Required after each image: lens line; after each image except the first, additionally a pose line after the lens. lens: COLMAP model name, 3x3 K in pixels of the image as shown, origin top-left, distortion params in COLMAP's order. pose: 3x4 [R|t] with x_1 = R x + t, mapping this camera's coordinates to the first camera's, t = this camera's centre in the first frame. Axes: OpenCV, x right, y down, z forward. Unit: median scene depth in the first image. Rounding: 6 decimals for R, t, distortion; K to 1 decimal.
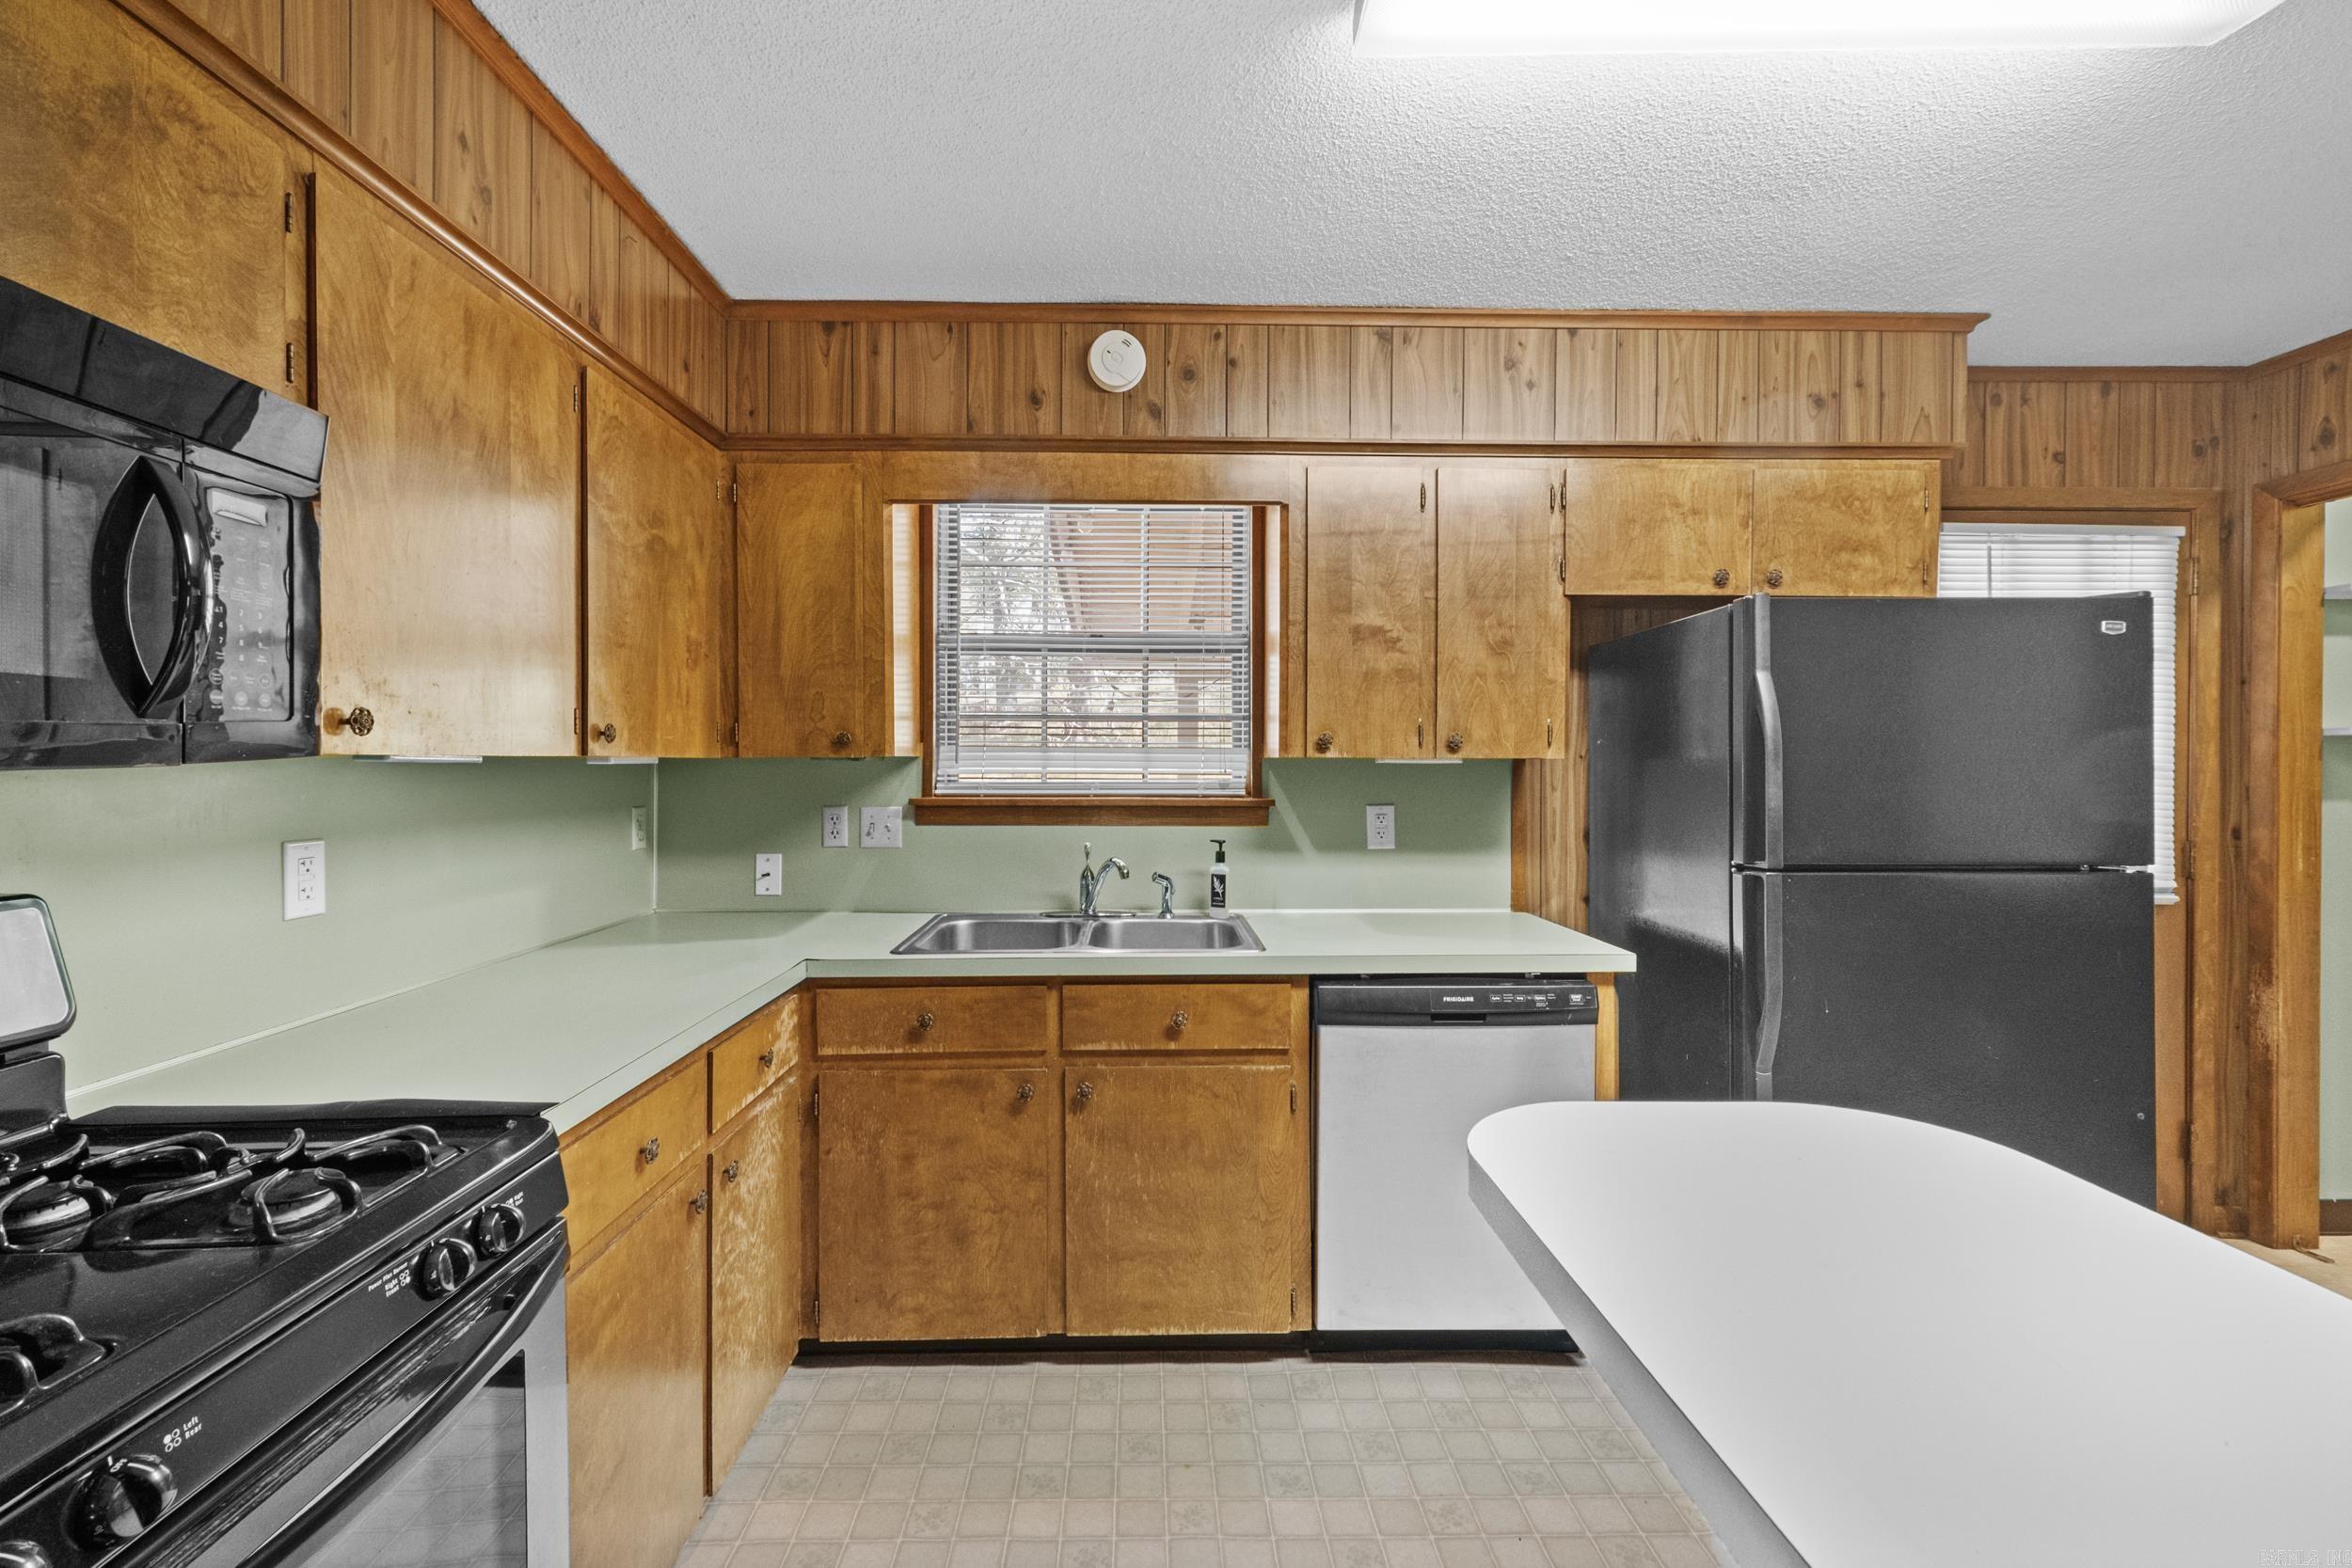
lens RADIAL K [[1011.0, 0, 1159.9], [0, 1011.0, 770.3], [0, 0, 1]] dist [0.006697, 0.000587]
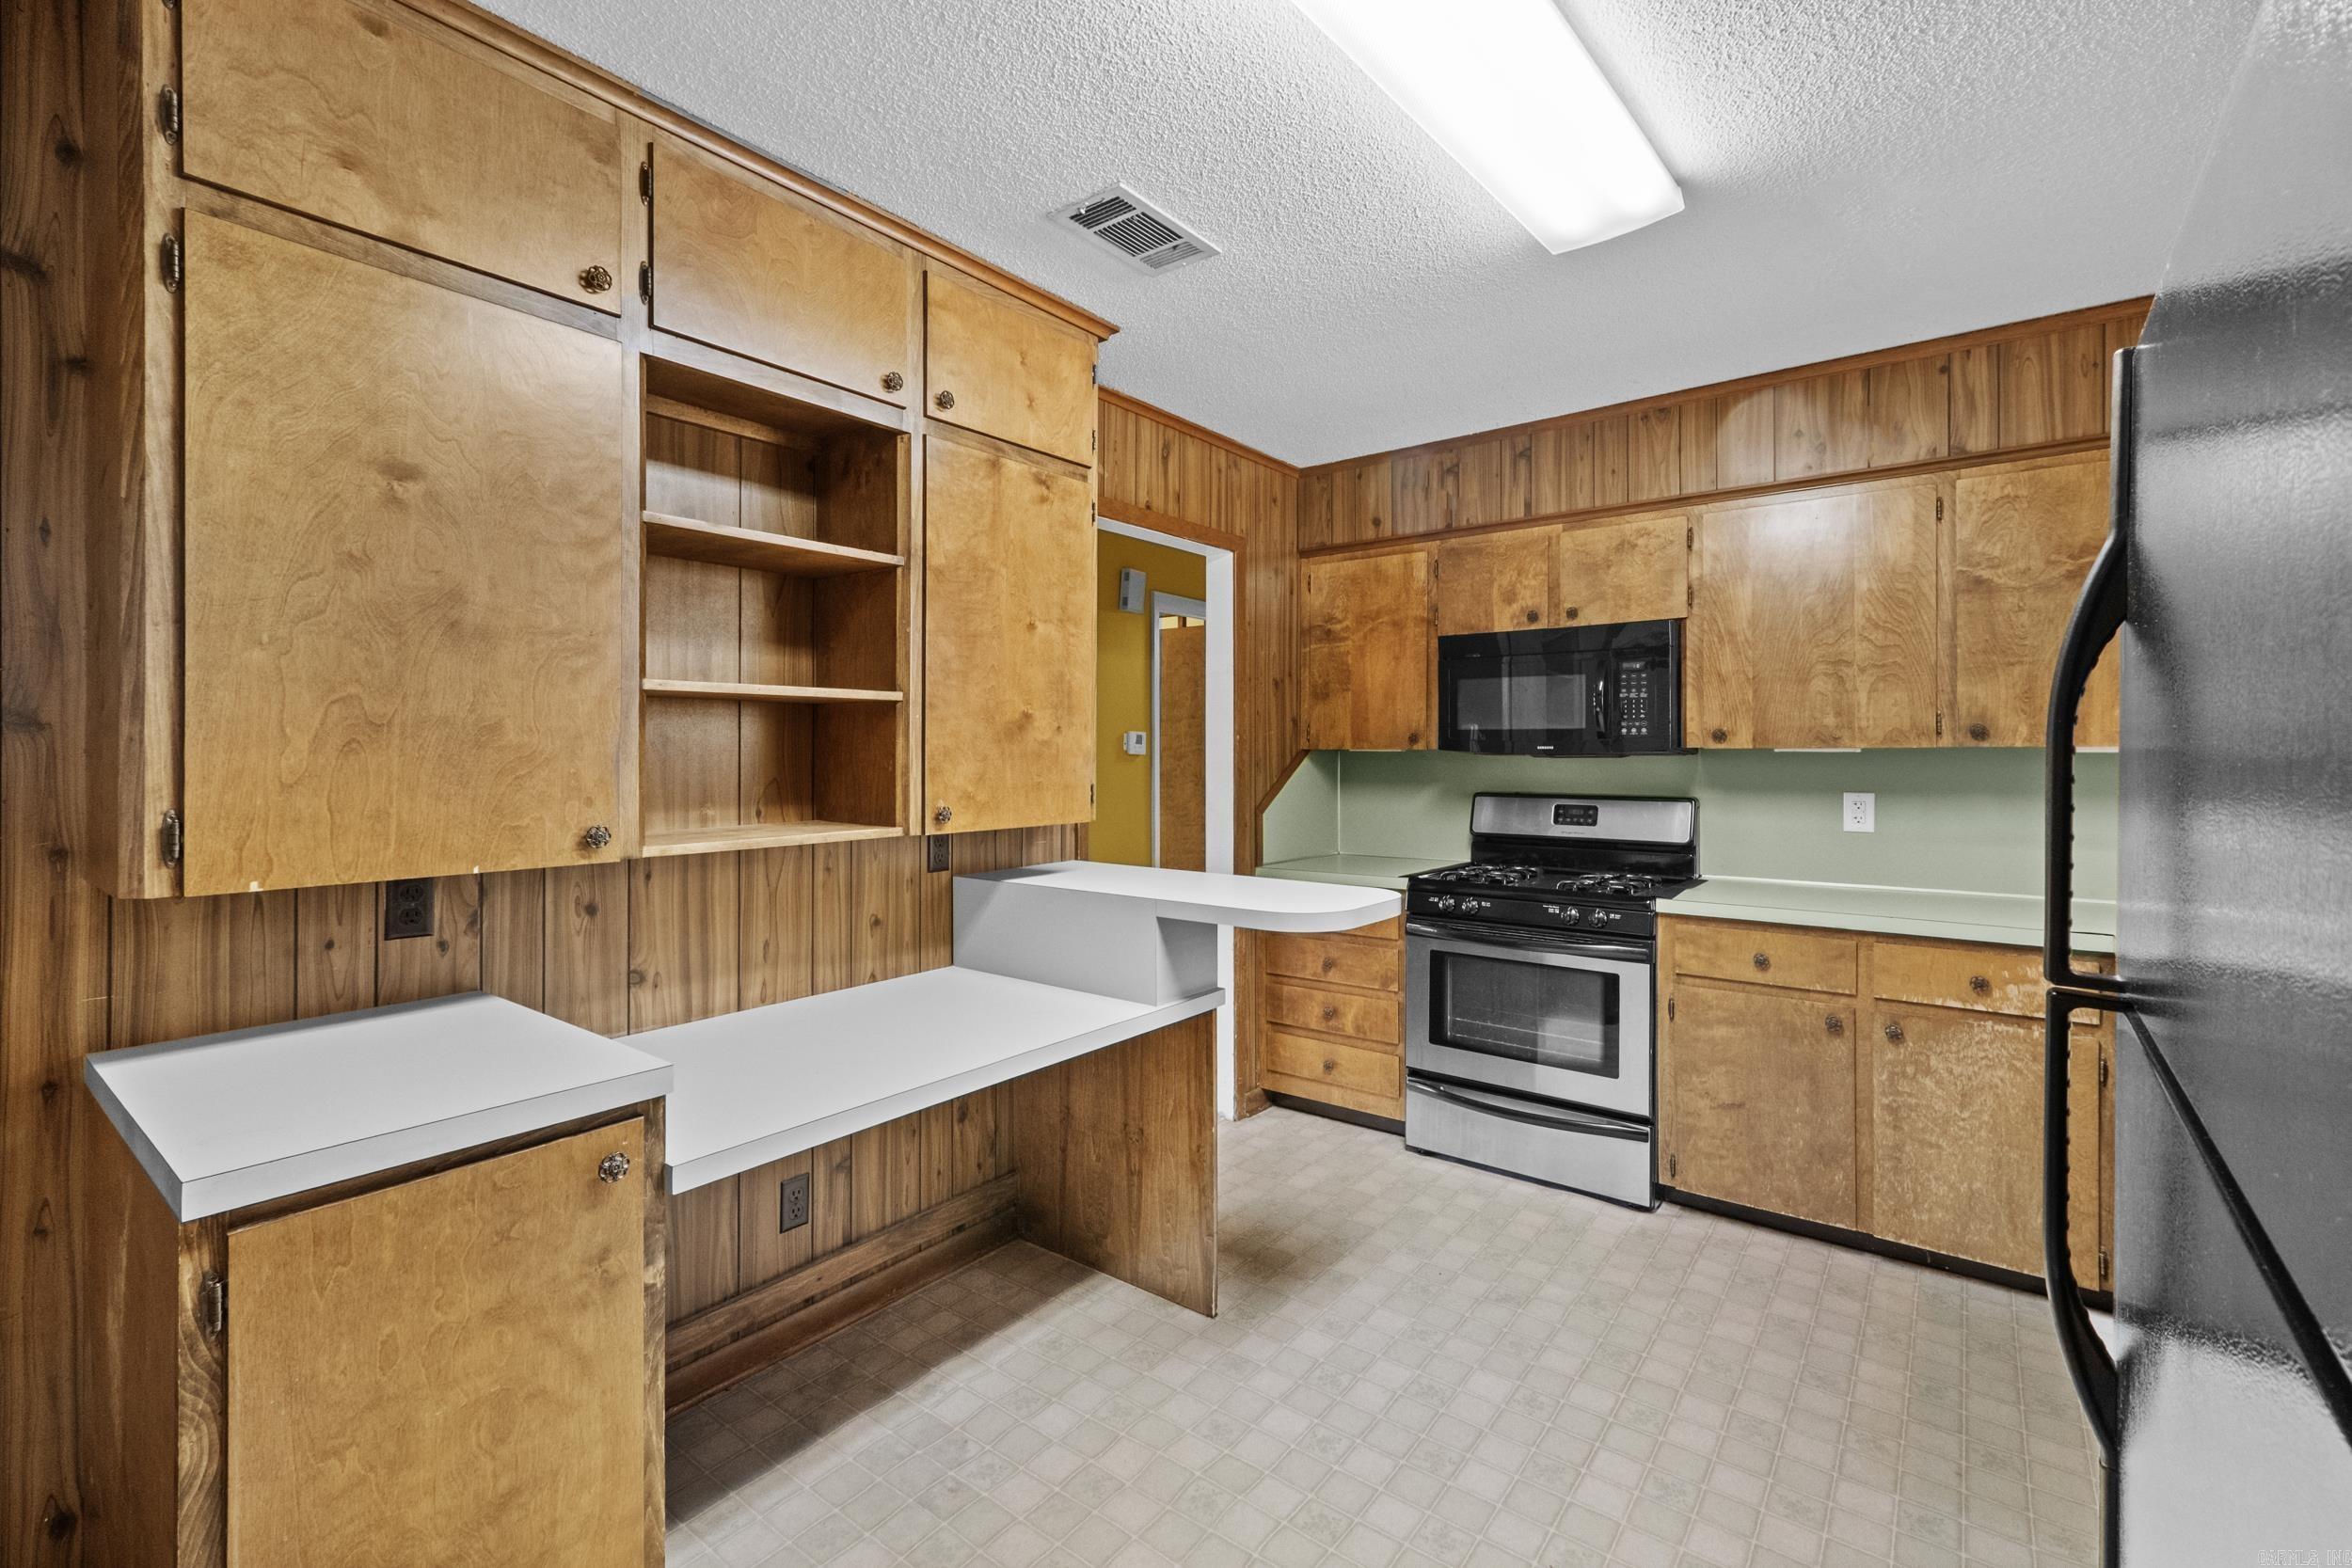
lens RADIAL K [[1026.2, 0, 1151.3], [0, 1026.2, 745.9], [0, 0, 1]] dist [0.009846, 0.000342]
pose [[-0.639823, -0.006396, -0.768496, 0.980979], [-0.005637, 0.999978, -0.003629, -0.002839], [0.768502, 0.002011, -0.639844, 0.790444]]
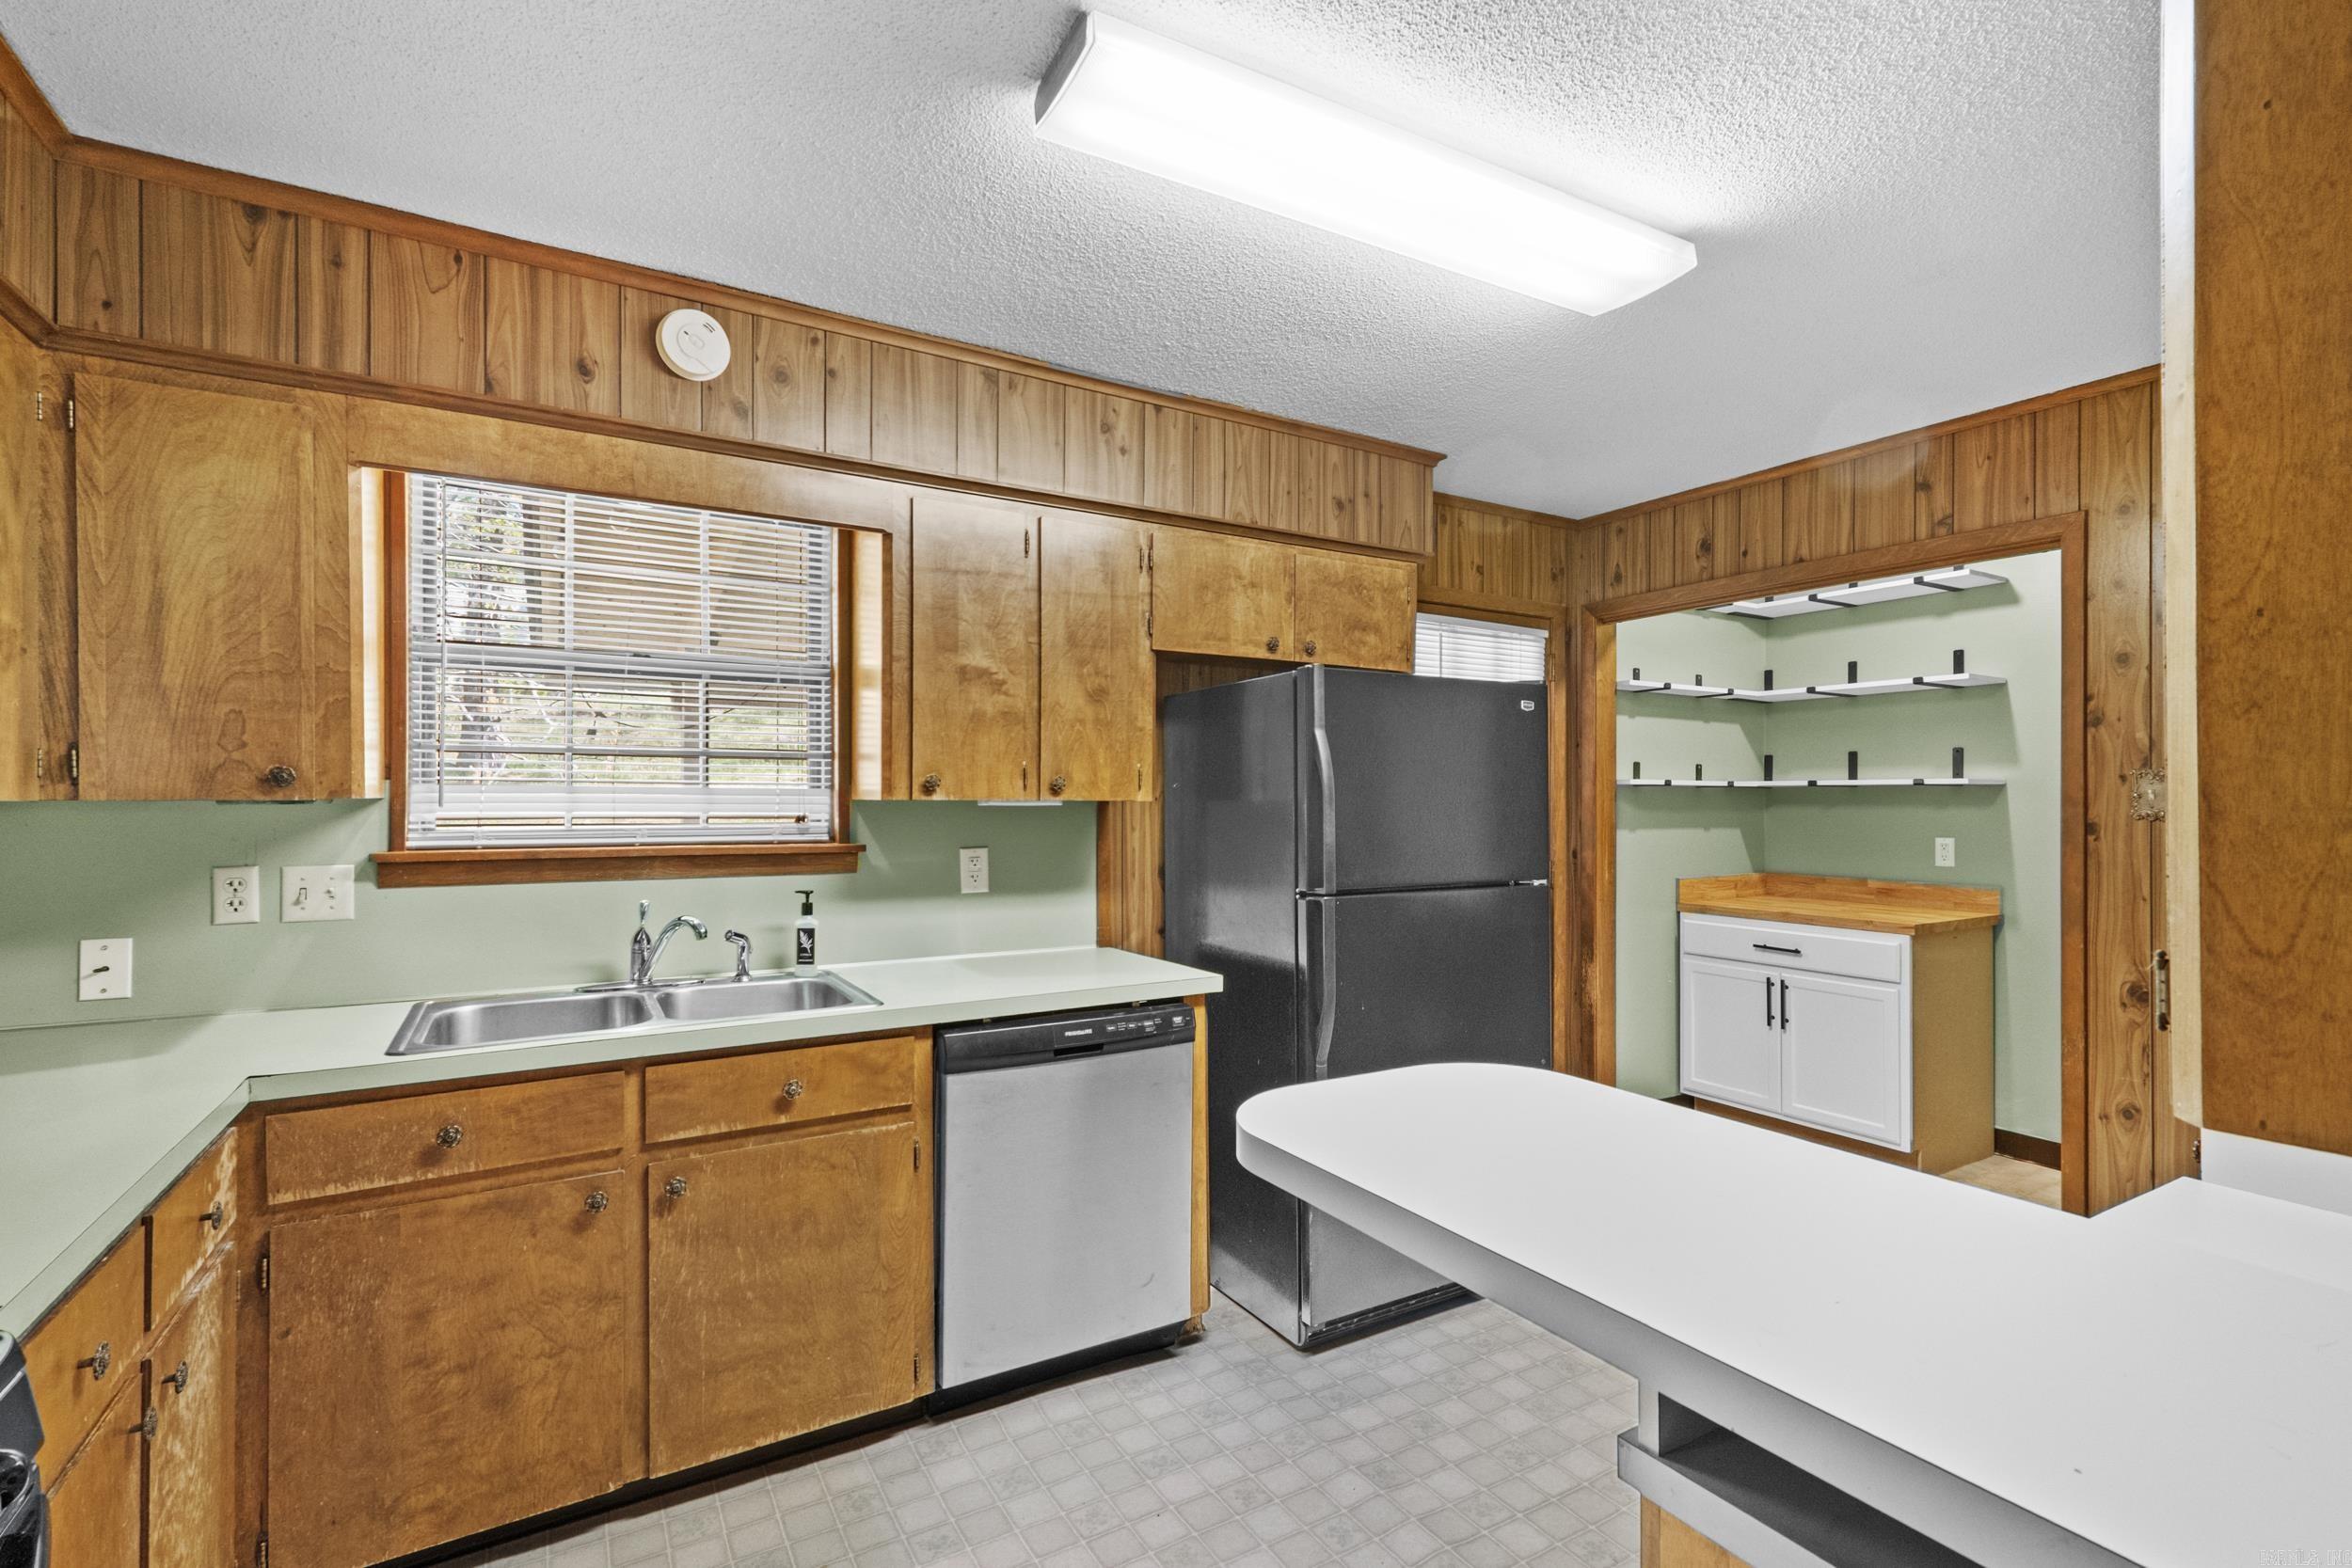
lens RADIAL K [[1090.5, 0, 1229.1], [0, 1090.5, 798.3], [0, 0, 1]] dist [0.006655, 0.000587]
pose [[0.858226, 0.000908, 0.513271, -0.127086], [0.003188, 0.999970, -0.007099, -0.005970], [-0.513262, 0.007729, 0.858197, -0.039867]]
